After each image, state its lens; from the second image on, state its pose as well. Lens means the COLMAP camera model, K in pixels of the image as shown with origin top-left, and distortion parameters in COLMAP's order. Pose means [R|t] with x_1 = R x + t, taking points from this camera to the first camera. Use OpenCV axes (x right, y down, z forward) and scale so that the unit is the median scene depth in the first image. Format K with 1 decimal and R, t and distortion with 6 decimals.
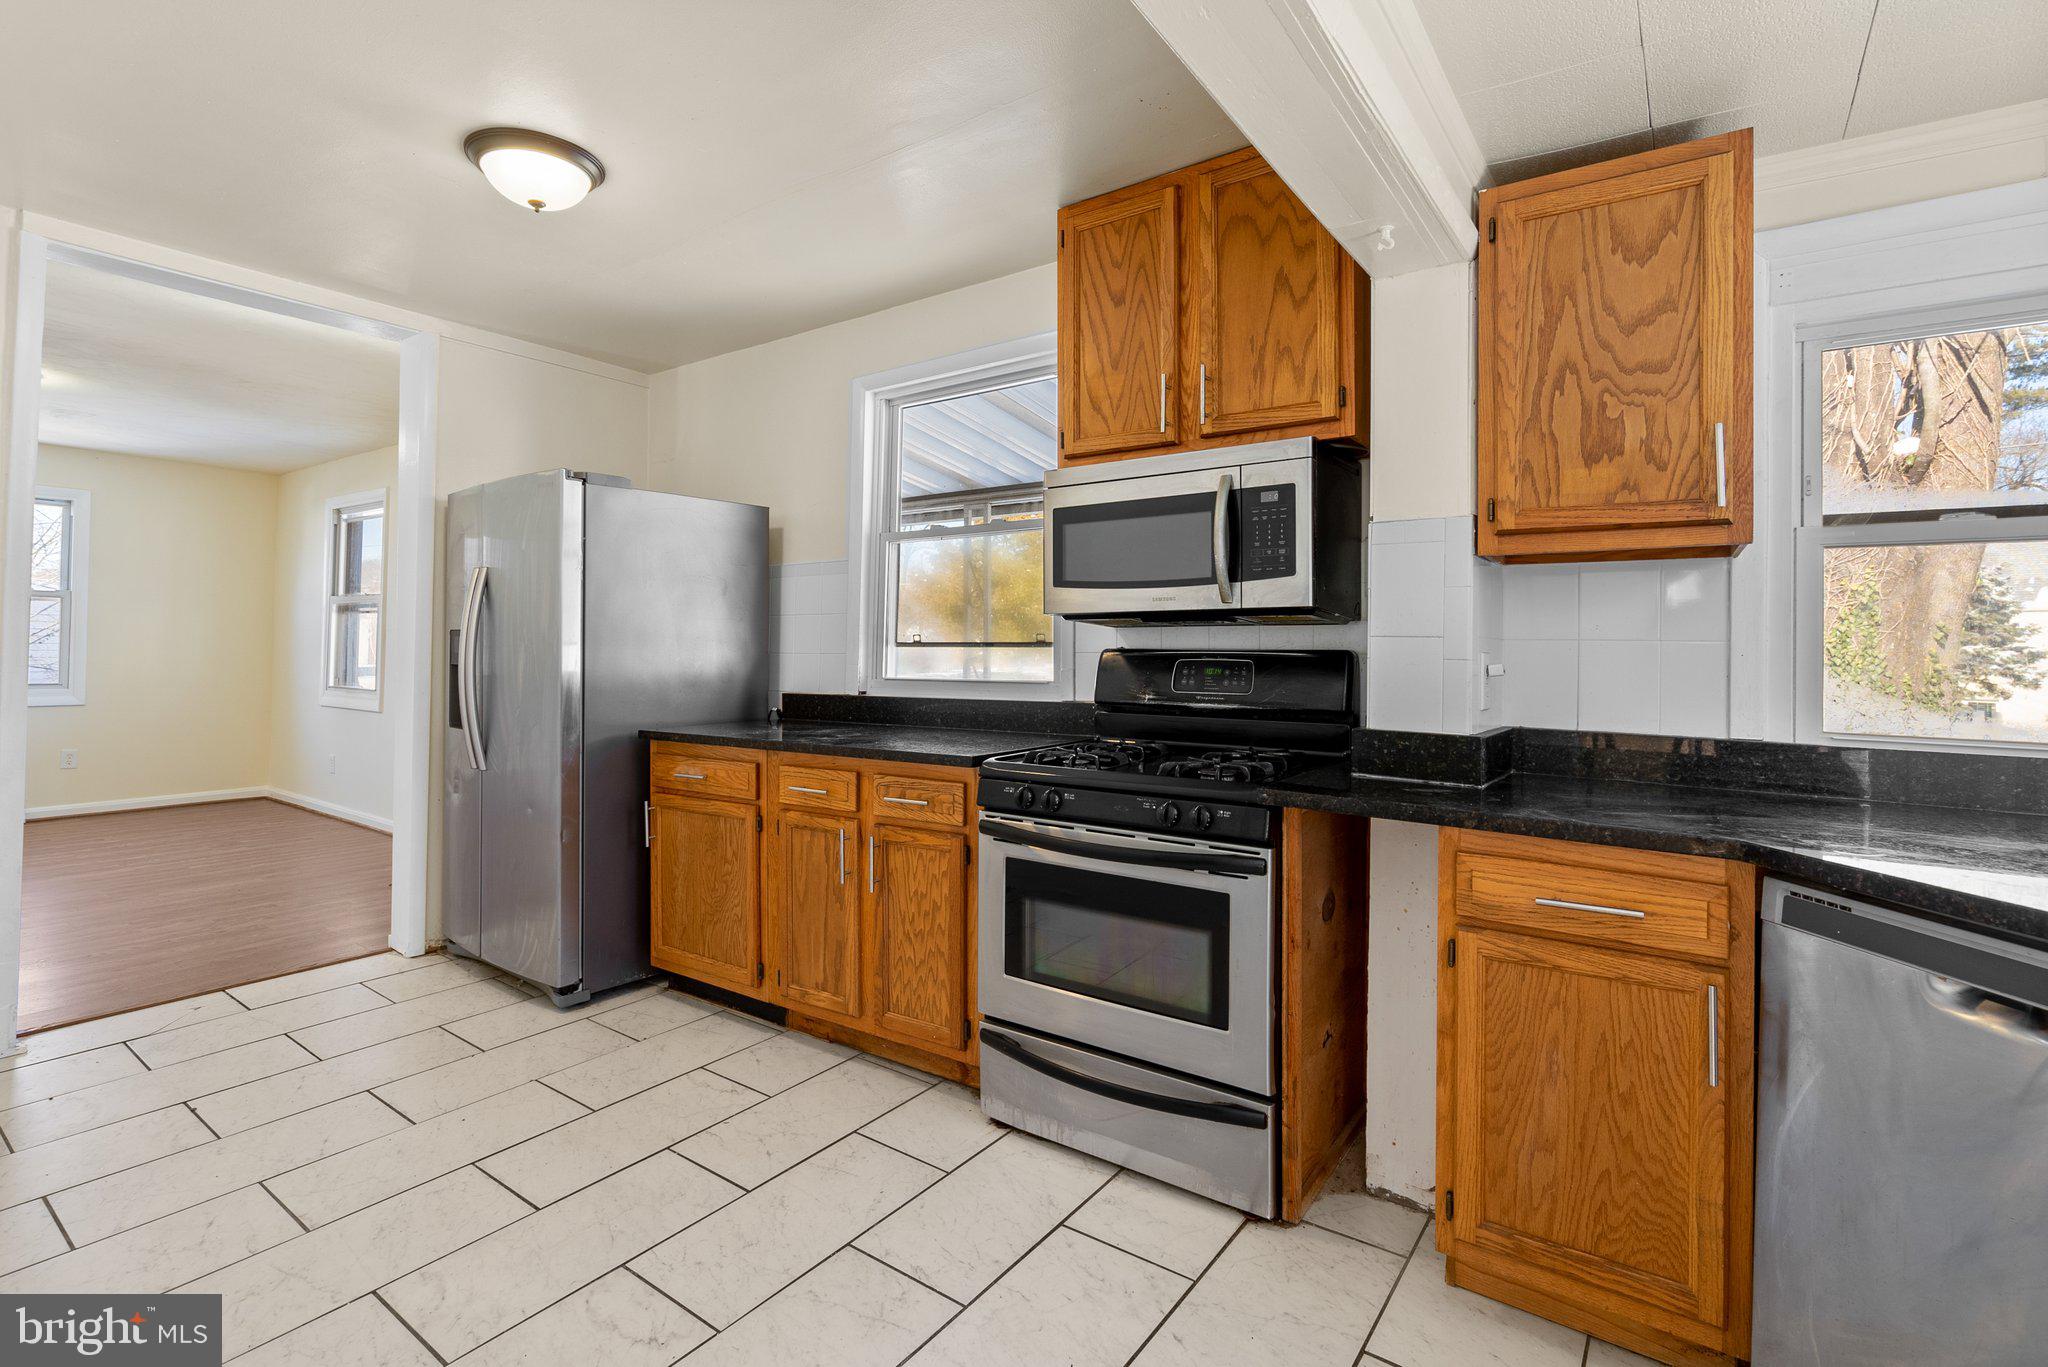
lens RADIAL K [[938.1, 0, 1012.1], [0, 938.1, 634.1], [0, 0, 1]] dist [-0.004718, 0.002163]
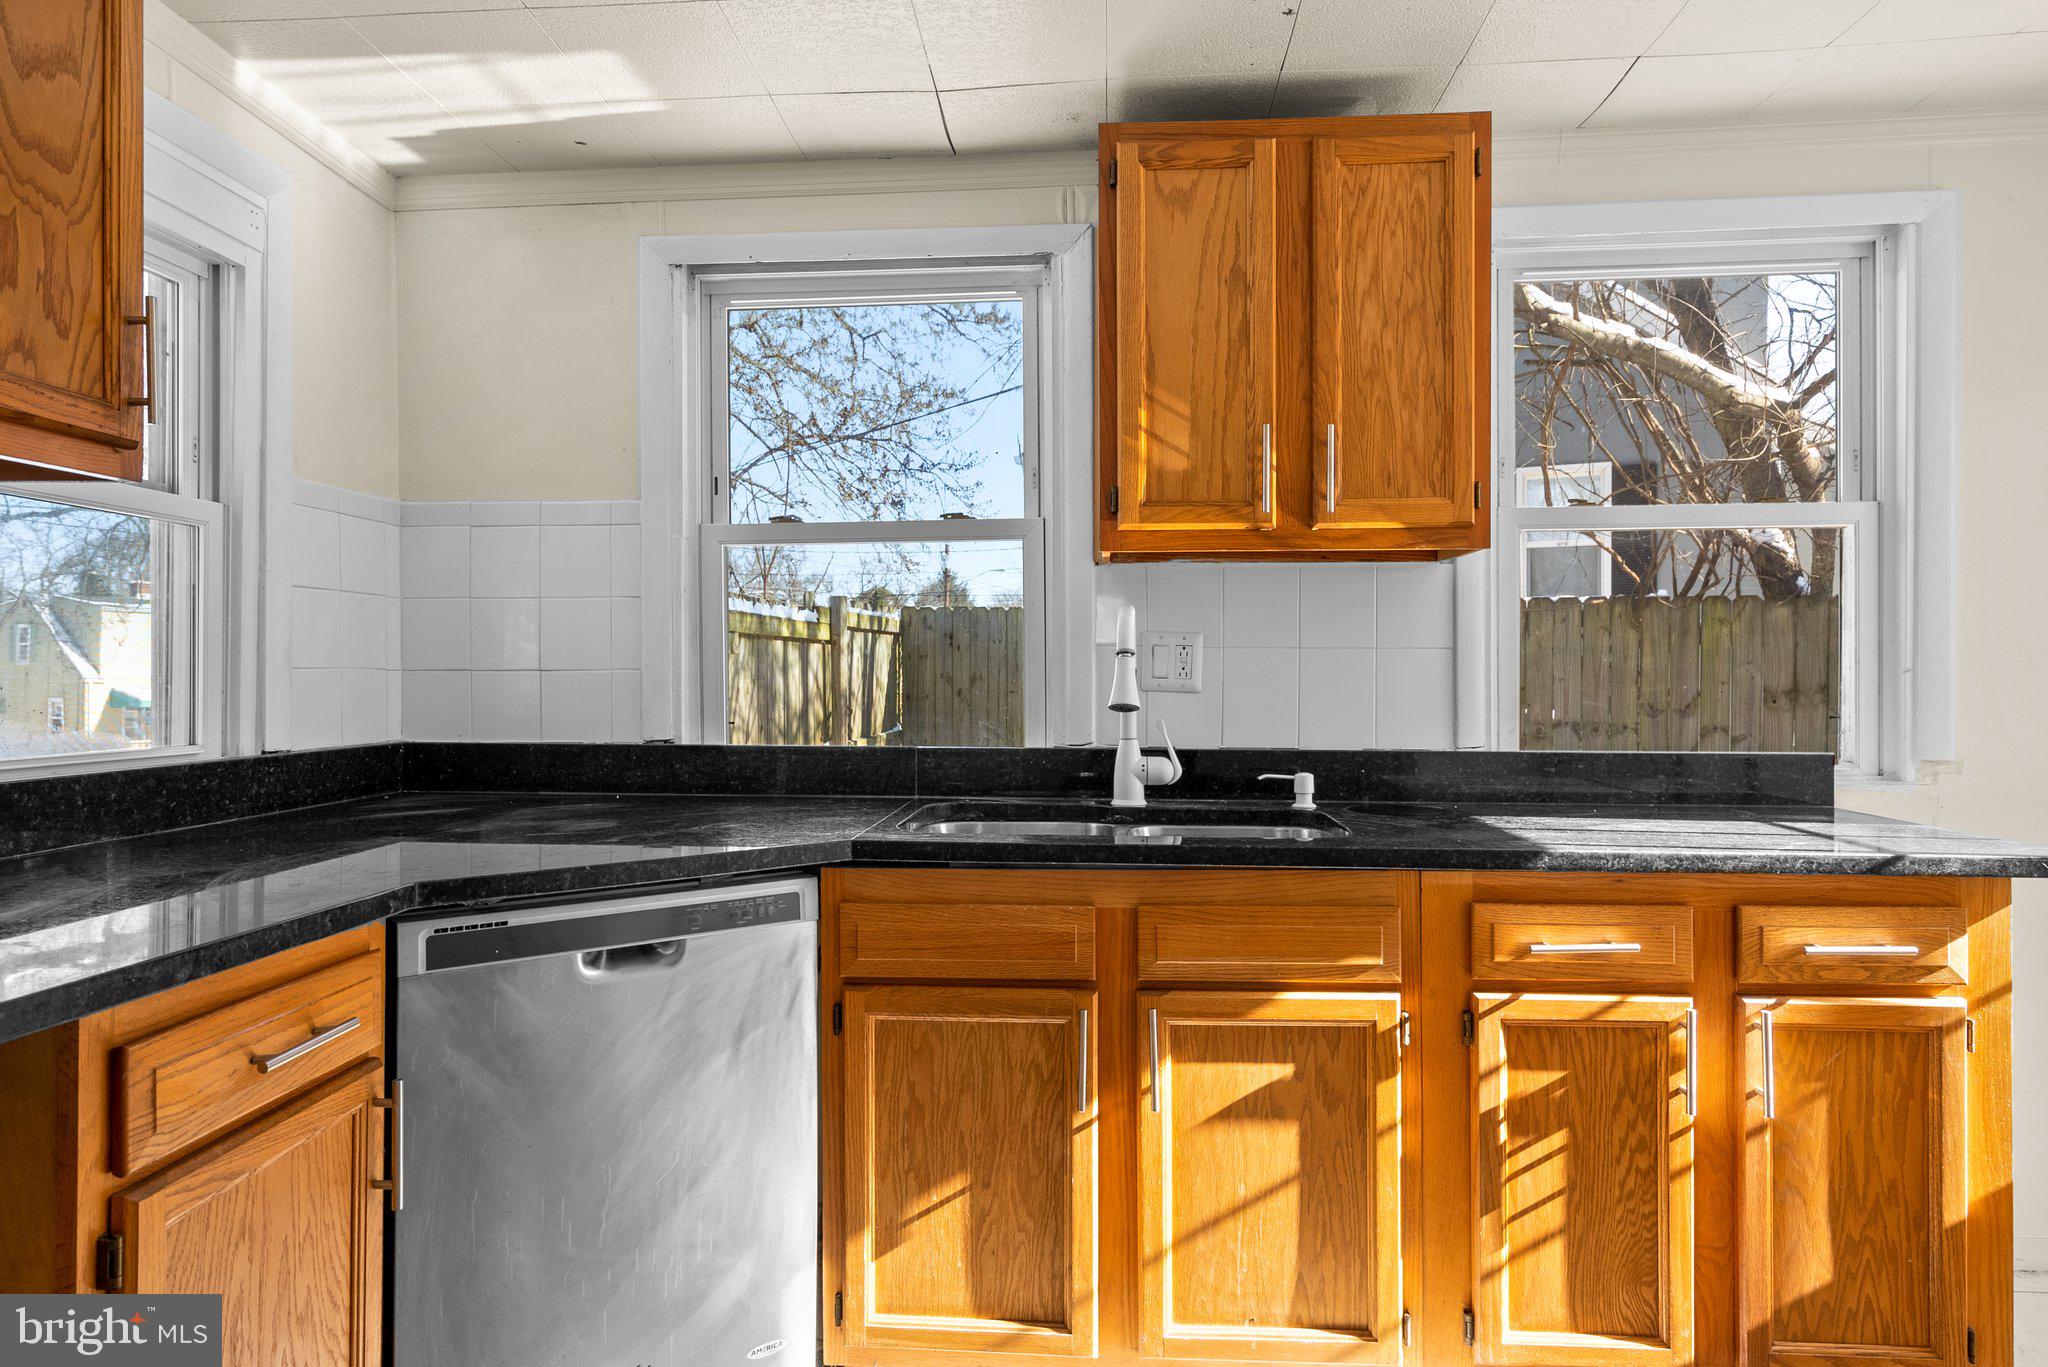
lens RADIAL K [[1235.4, 0, 1026.5], [0, 1235.4, 677.0], [0, 0, 1]] dist [0.006790, 0.003610]
pose [[-0.530080, -0.015371, 0.847808, -0.232237], [-0.019659, 0.999790, 0.005835, 0.018872], [-0.847720, -0.013574, -0.530270, 0.681429]]
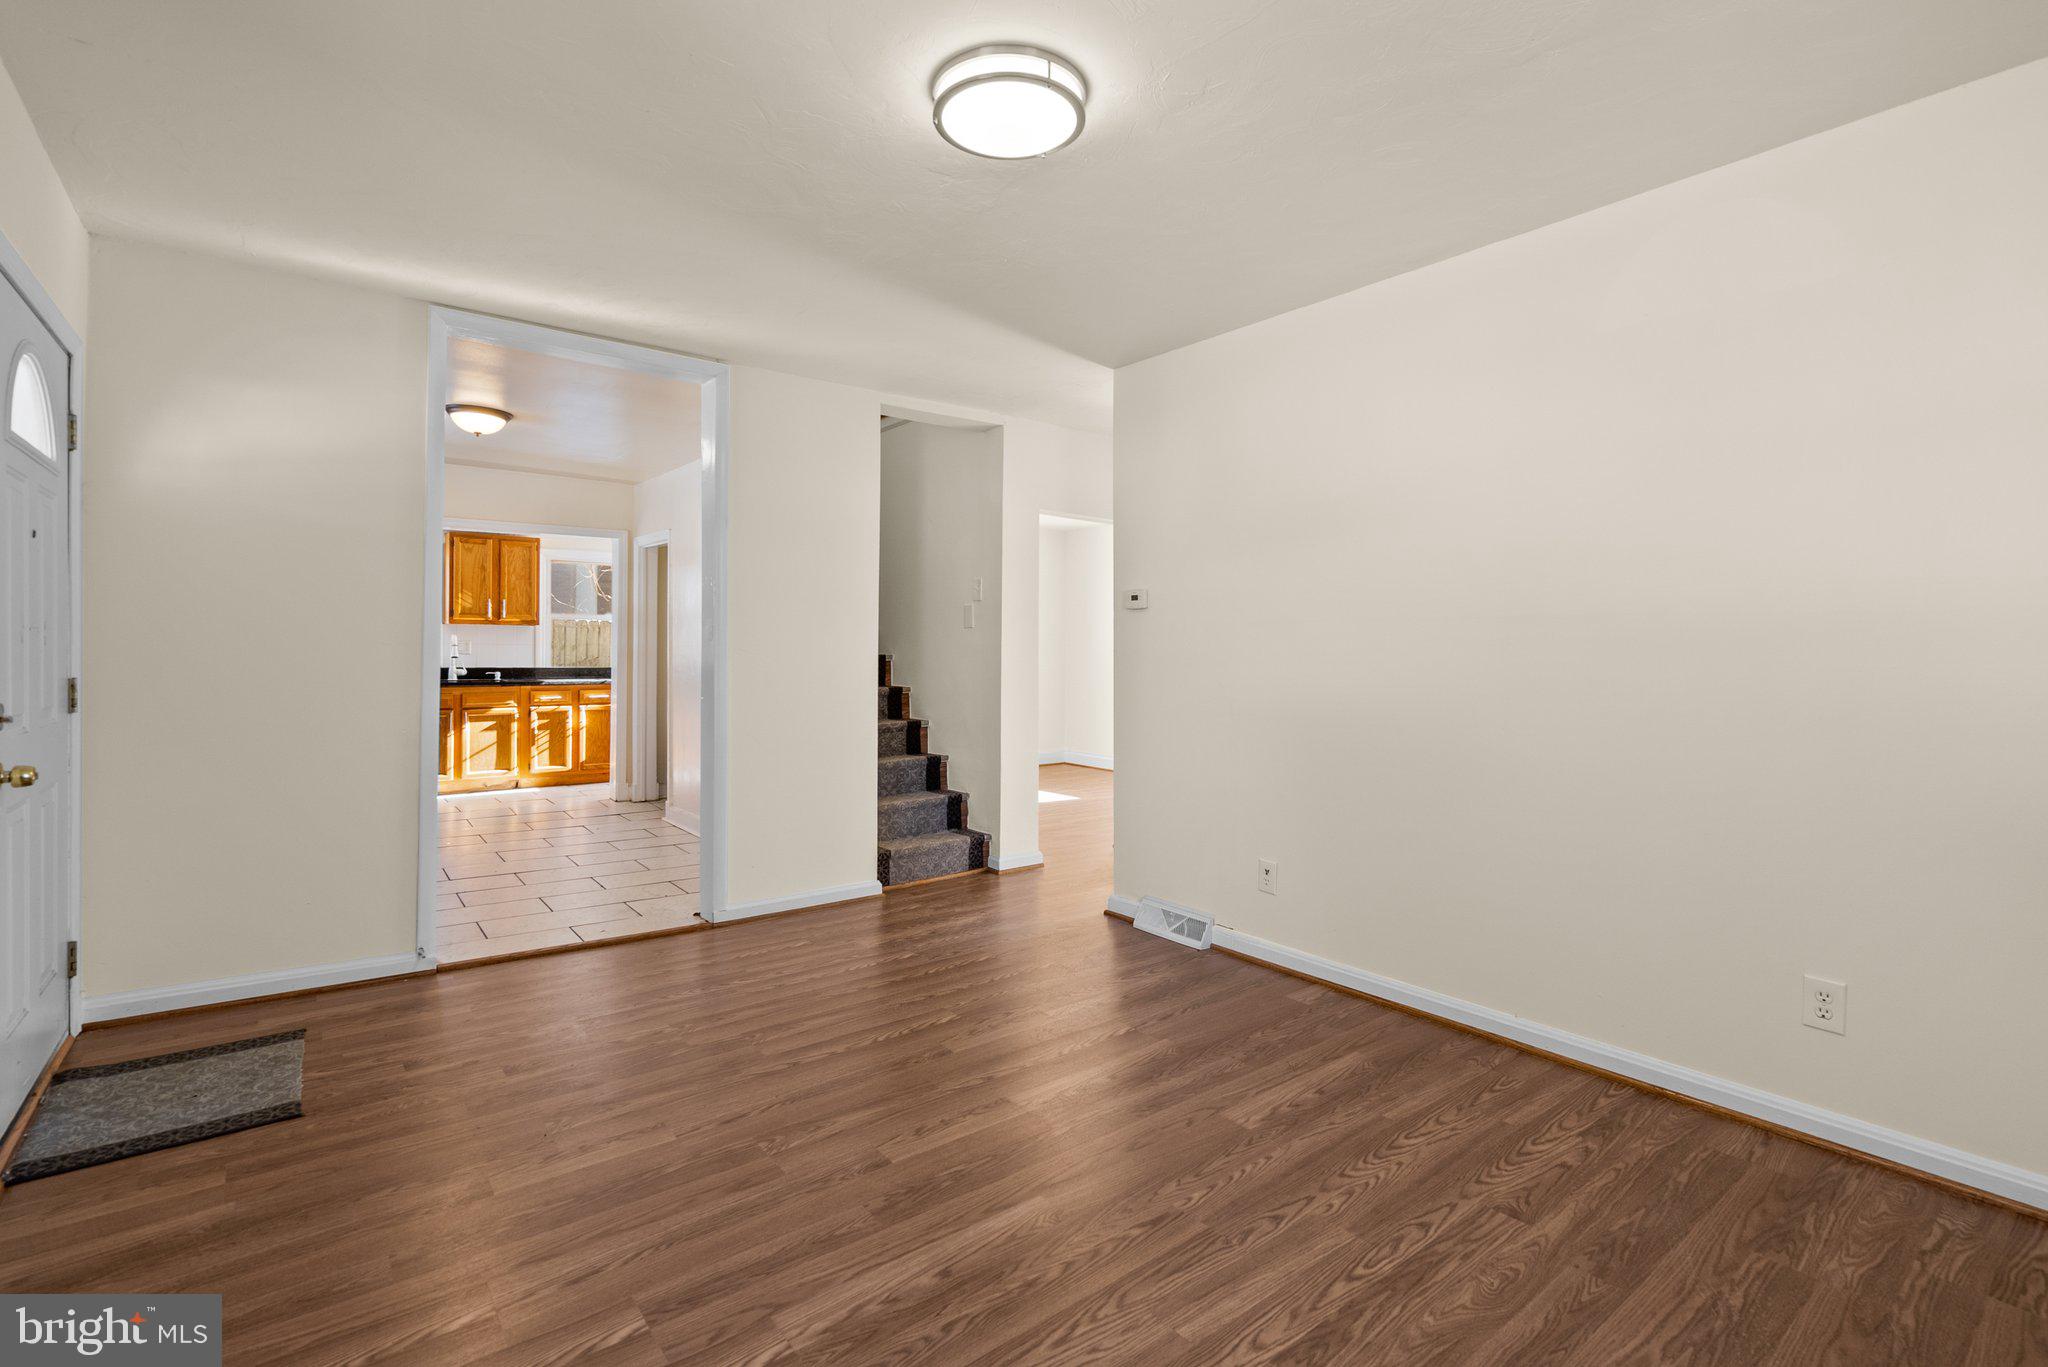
lens RADIAL K [[938.1, 0, 1020.8], [0, 938.1, 652.6], [0, 0, 1]] dist [-0.004718, 0.002163]
pose [[-0.958693, -0.017819, 0.283885, -2.370505], [-0.022615, 0.999651, -0.013625, 0.029915], [-0.283543, -0.019482, -0.958762, 2.762464]]
